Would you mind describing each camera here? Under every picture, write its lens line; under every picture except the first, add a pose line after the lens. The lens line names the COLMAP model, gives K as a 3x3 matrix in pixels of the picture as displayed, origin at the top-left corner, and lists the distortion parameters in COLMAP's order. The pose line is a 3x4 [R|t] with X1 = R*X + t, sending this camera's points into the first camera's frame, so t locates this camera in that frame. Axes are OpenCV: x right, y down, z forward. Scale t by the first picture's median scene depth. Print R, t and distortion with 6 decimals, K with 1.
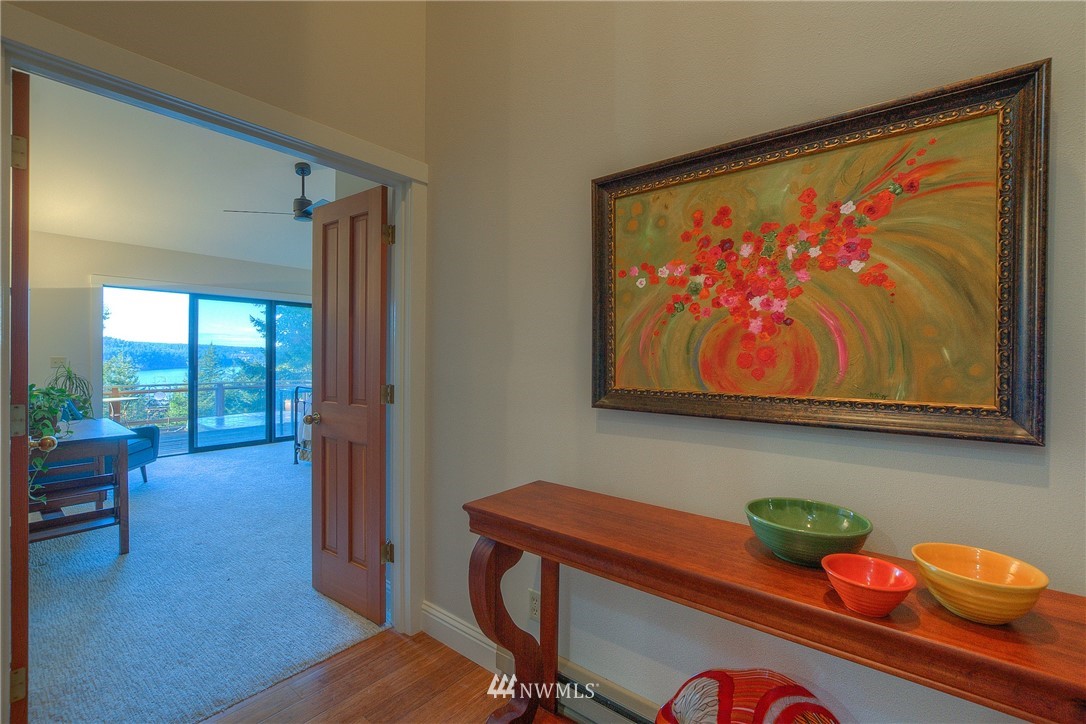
lens RADIAL K [[481.8, 0, 545.1], [0, 481.8, 355.4], [0, 0, 1]] dist [-0.021590, 0.005258]
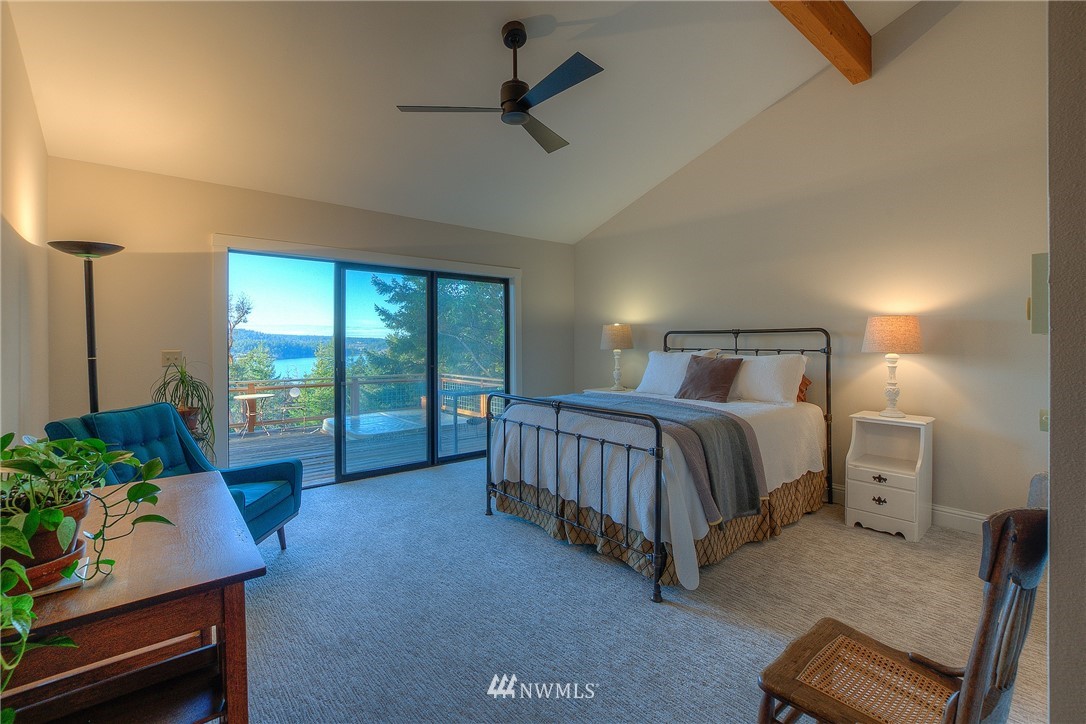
lens RADIAL K [[481.8, 0, 541.9], [0, 481.8, 343.2], [0, 0, 1]] dist [-0.021590, 0.005258]
pose [[0.980393, -0.008796, -0.196857, -0.287951], [0.008703, 0.999961, -0.001334, -0.002377], [0.196862, -0.000406, 0.980431, 0.340037]]
